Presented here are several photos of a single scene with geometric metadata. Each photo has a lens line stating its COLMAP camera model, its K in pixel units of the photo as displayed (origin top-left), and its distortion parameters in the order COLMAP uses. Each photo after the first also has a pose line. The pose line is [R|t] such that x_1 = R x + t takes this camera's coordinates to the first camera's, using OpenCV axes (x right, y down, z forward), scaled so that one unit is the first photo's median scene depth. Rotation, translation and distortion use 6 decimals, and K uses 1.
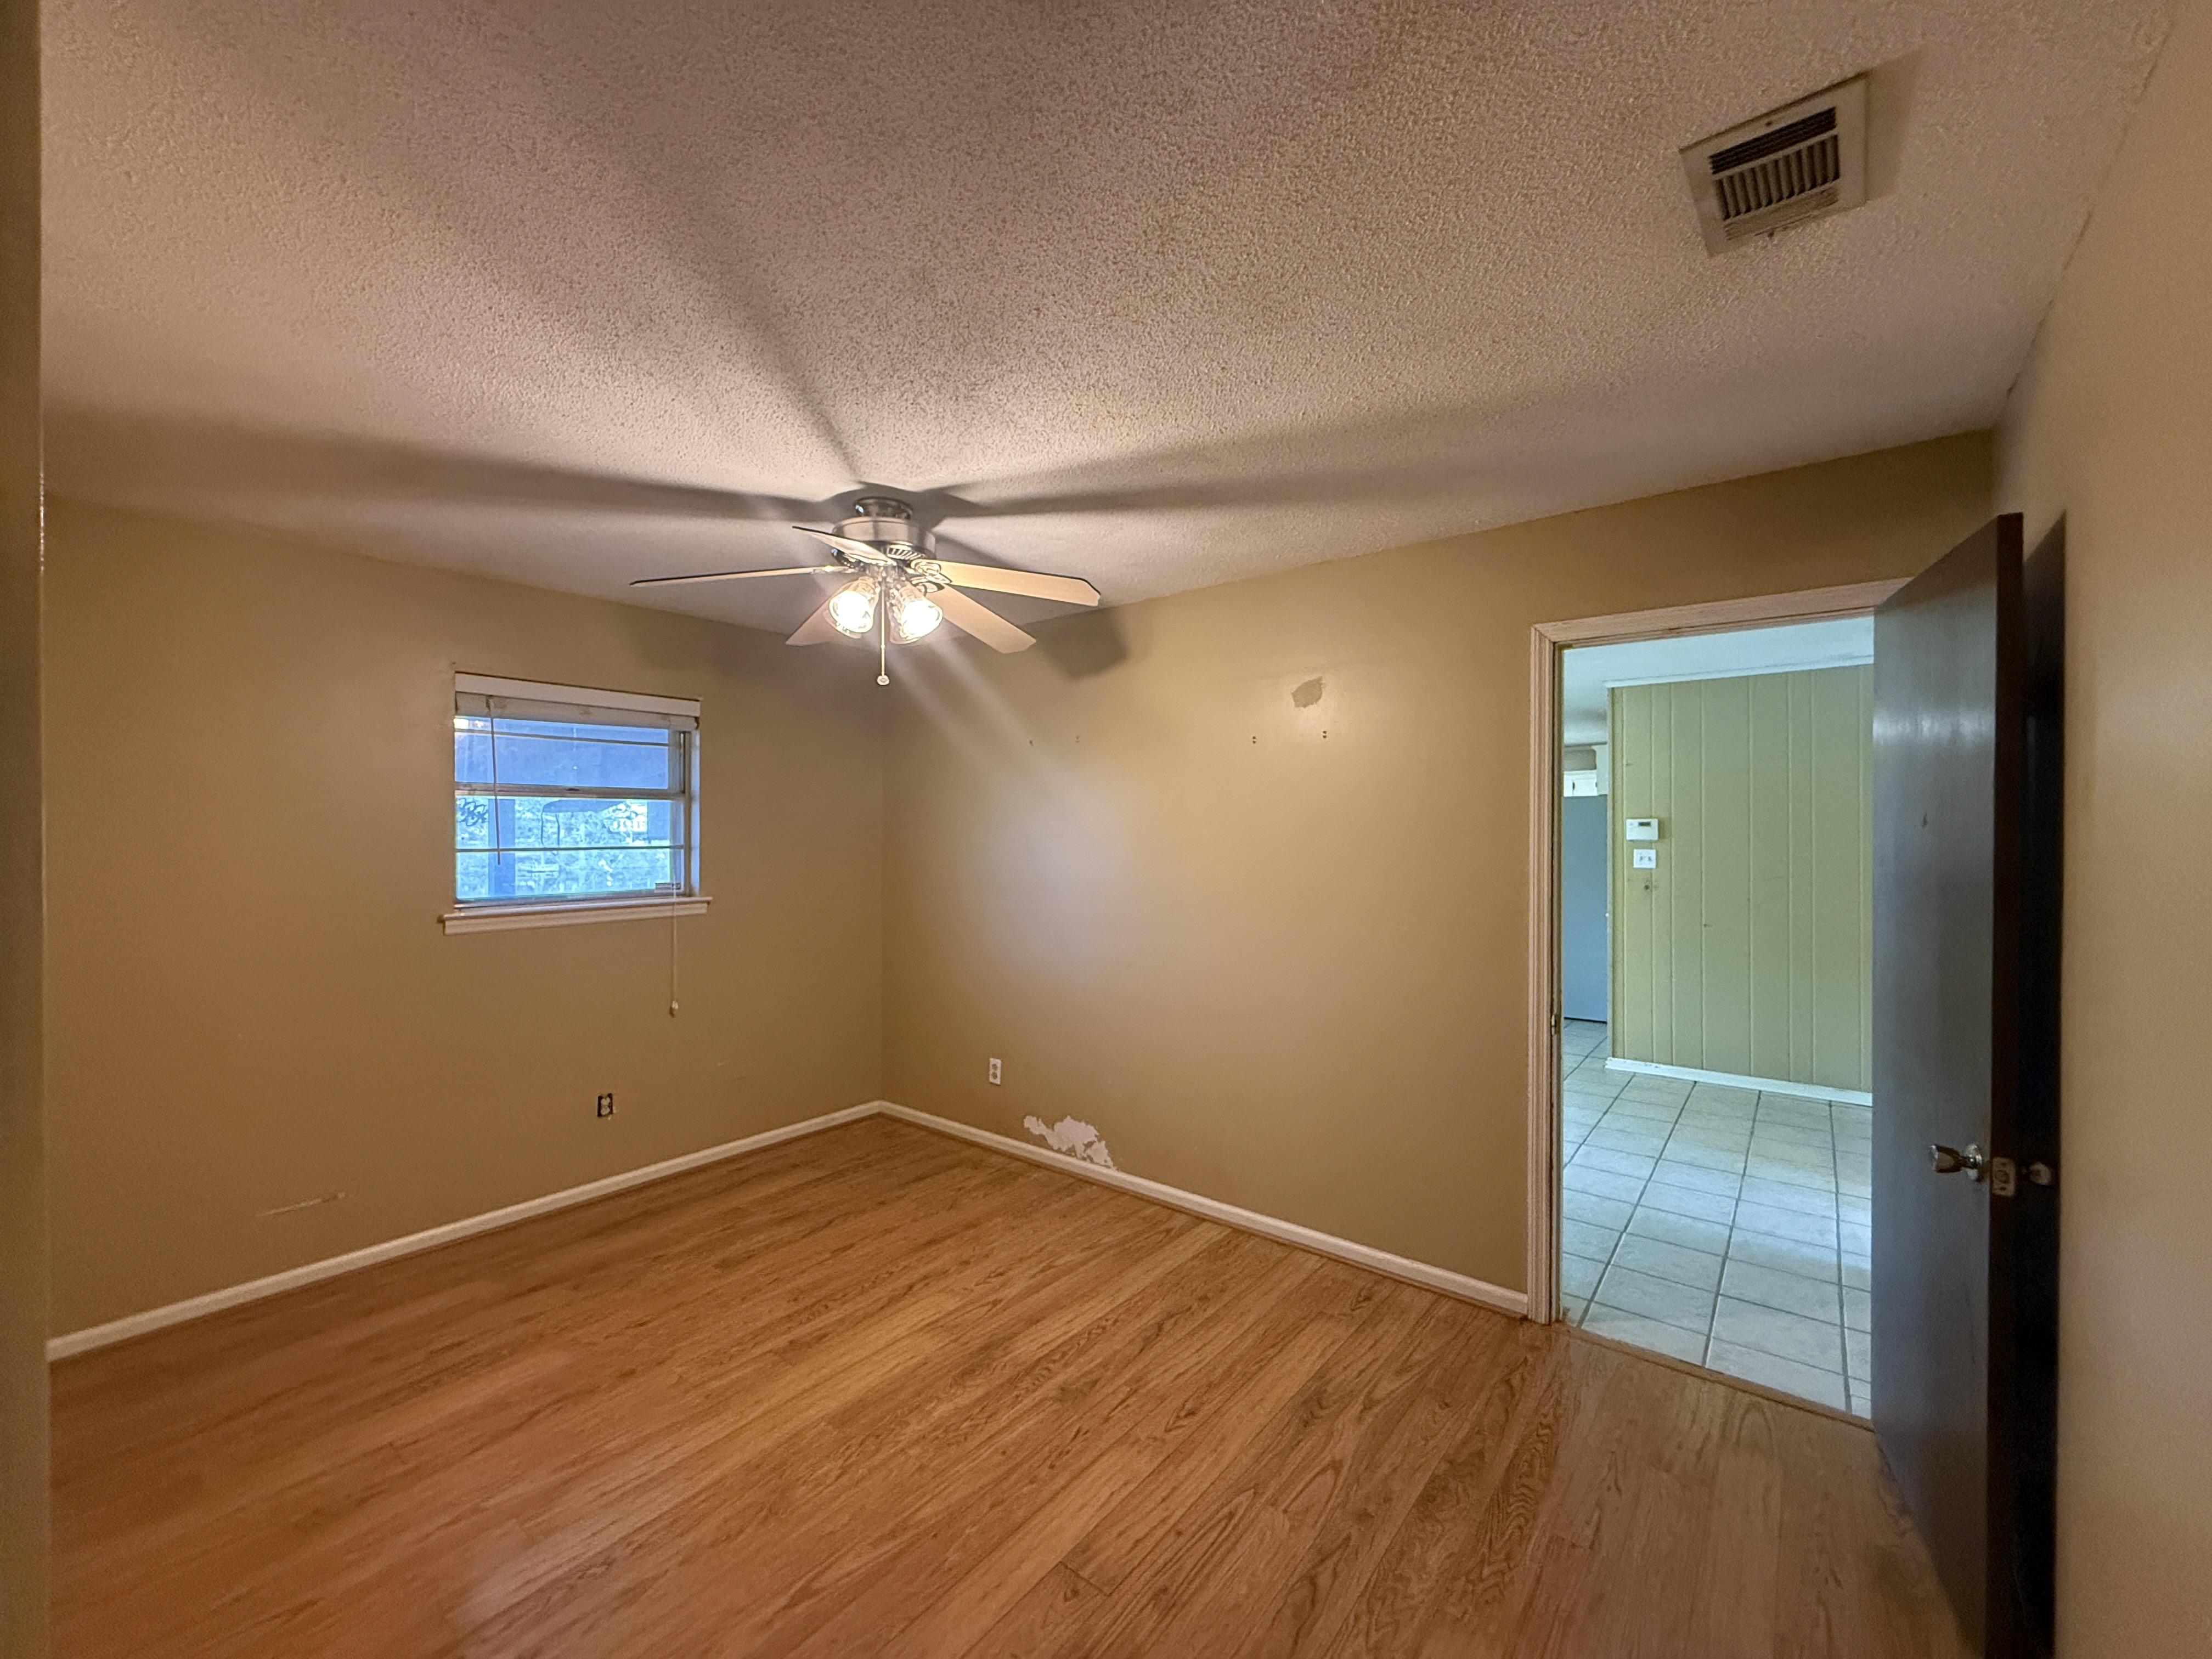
lens RADIAL K [[883.2, 0, 1097.0], [0, 883.2, 828.7], [0, 0, 1]] dist [0.002464, 0.000154]
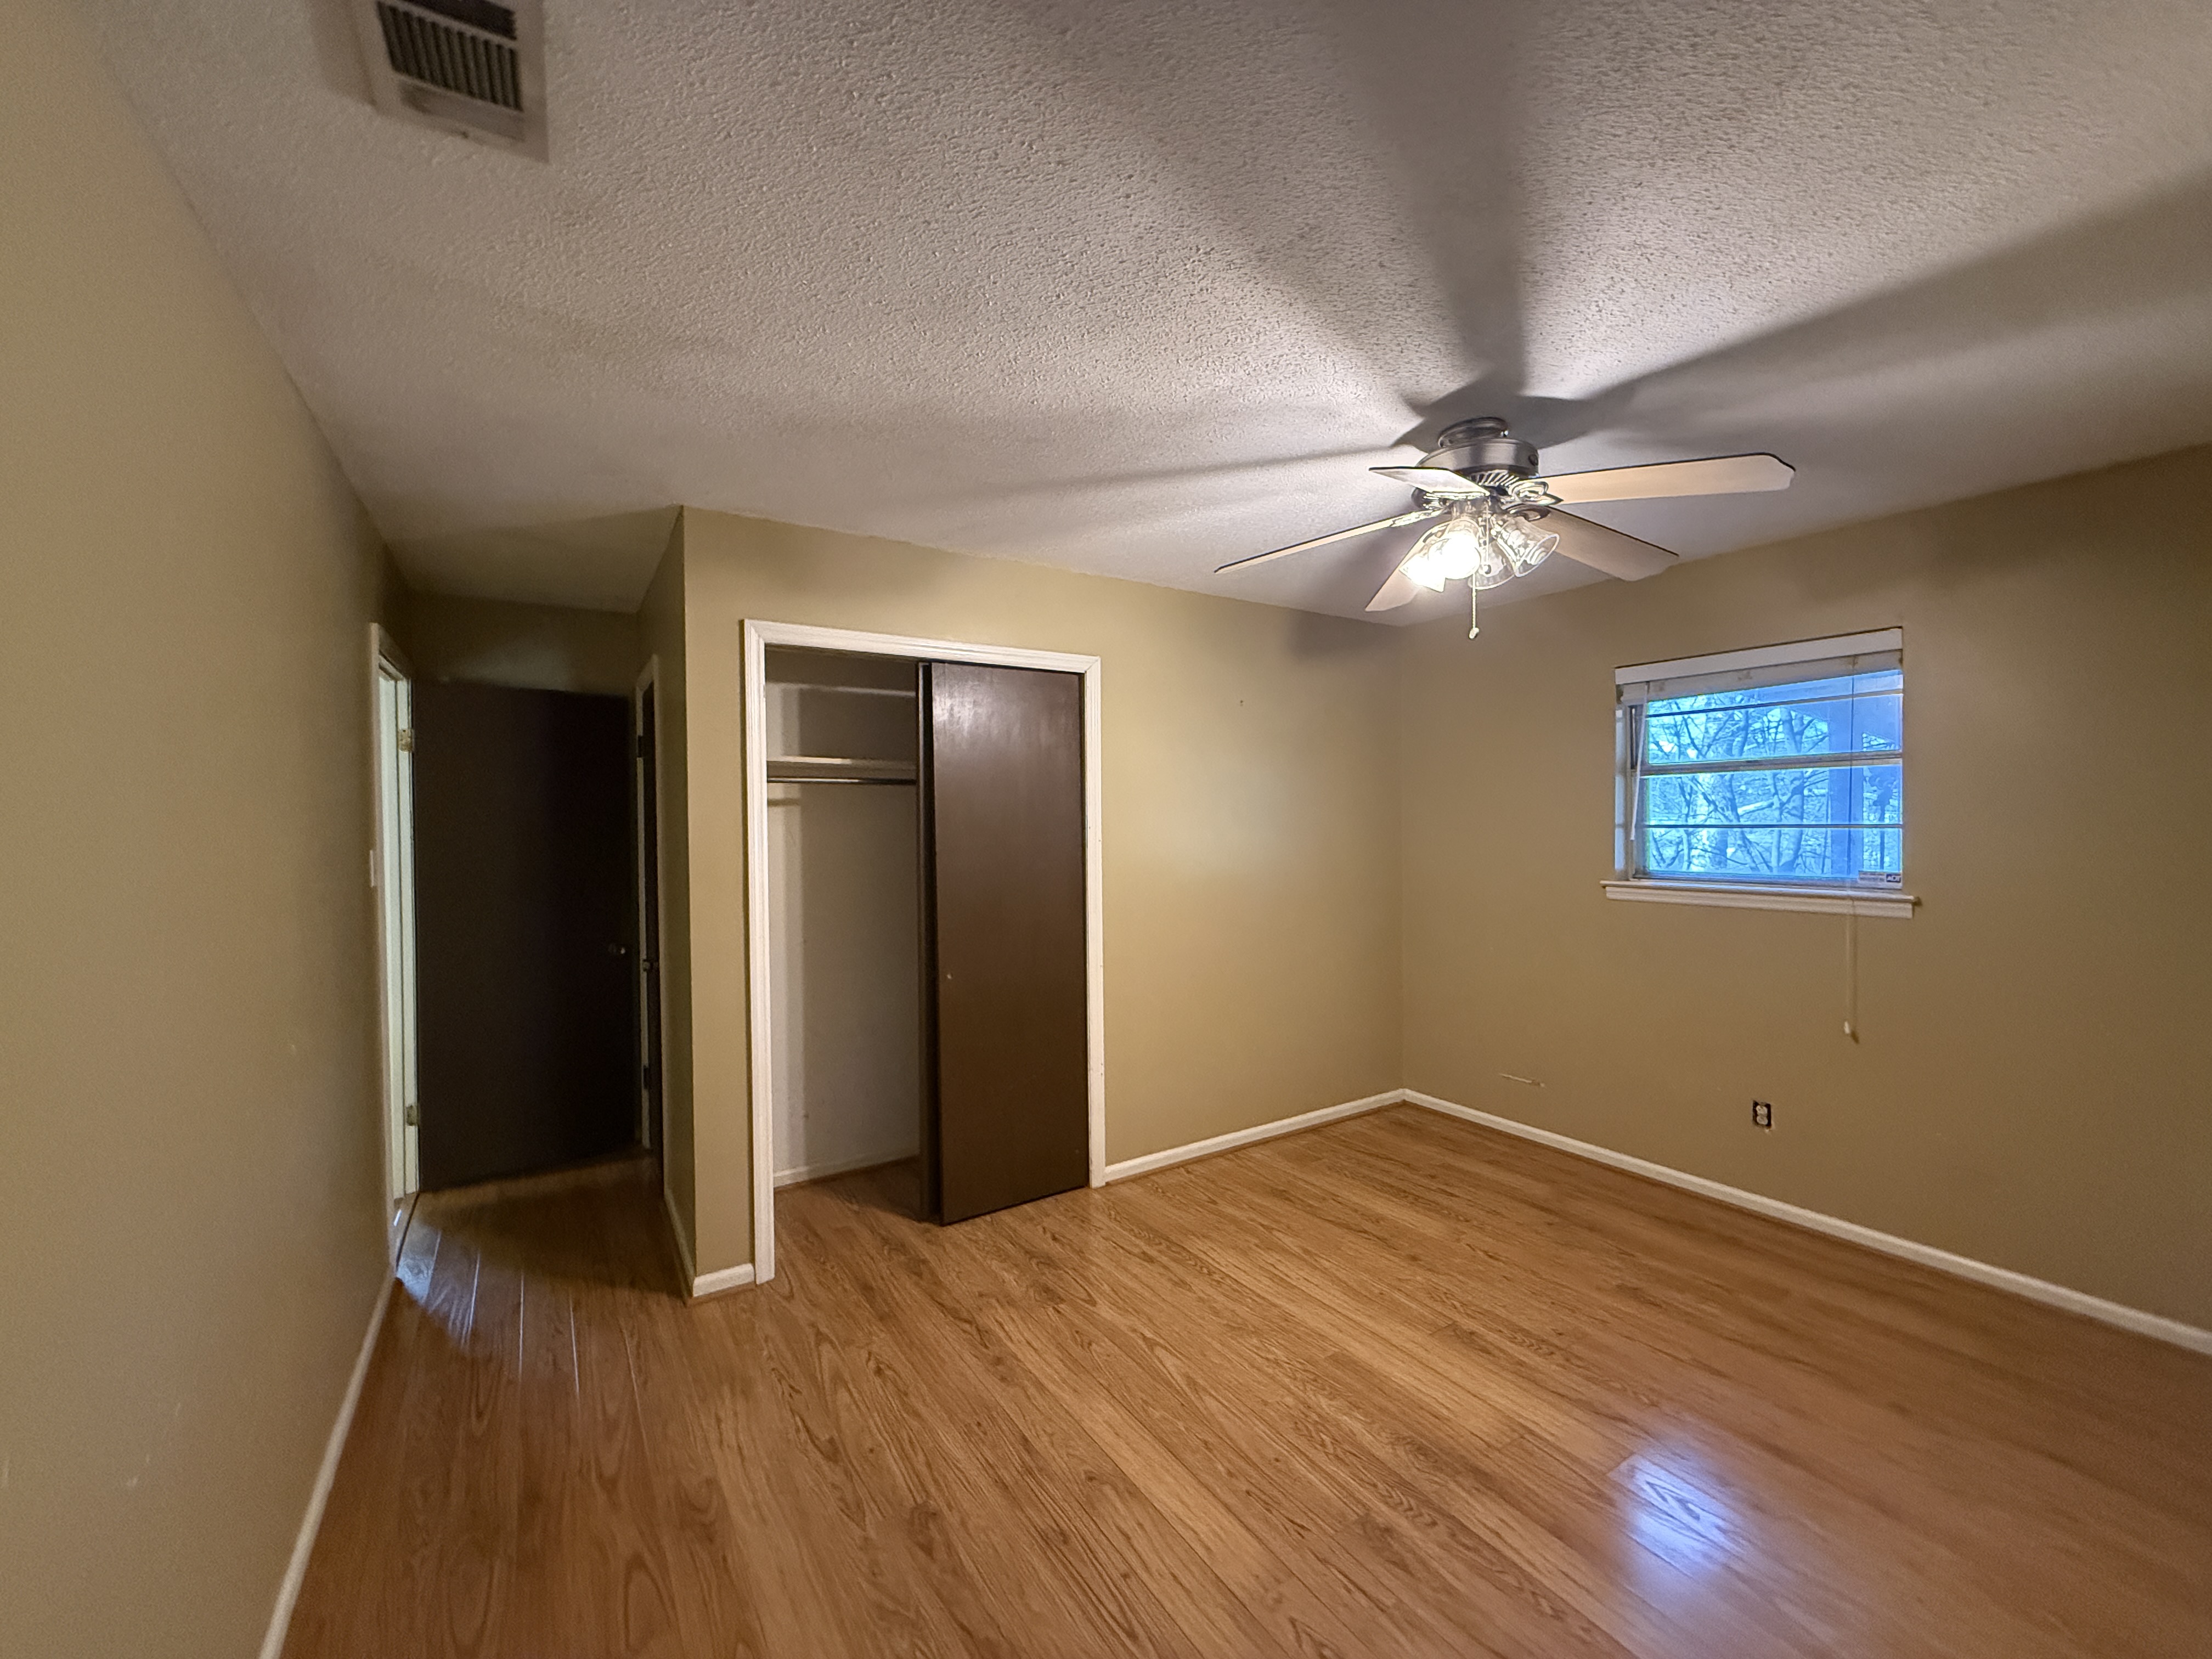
lens RADIAL K [[883.2, 0, 1109.1], [0, 883.2, 824.1], [0, 0, 1]] dist [0.002464, 0.000154]
pose [[-0.305675, 0.009516, -0.952088, 0.735289], [0.011625, 0.999913, 0.006262, 0.011328], [0.952065, -0.009154, -0.305759, 0.973039]]
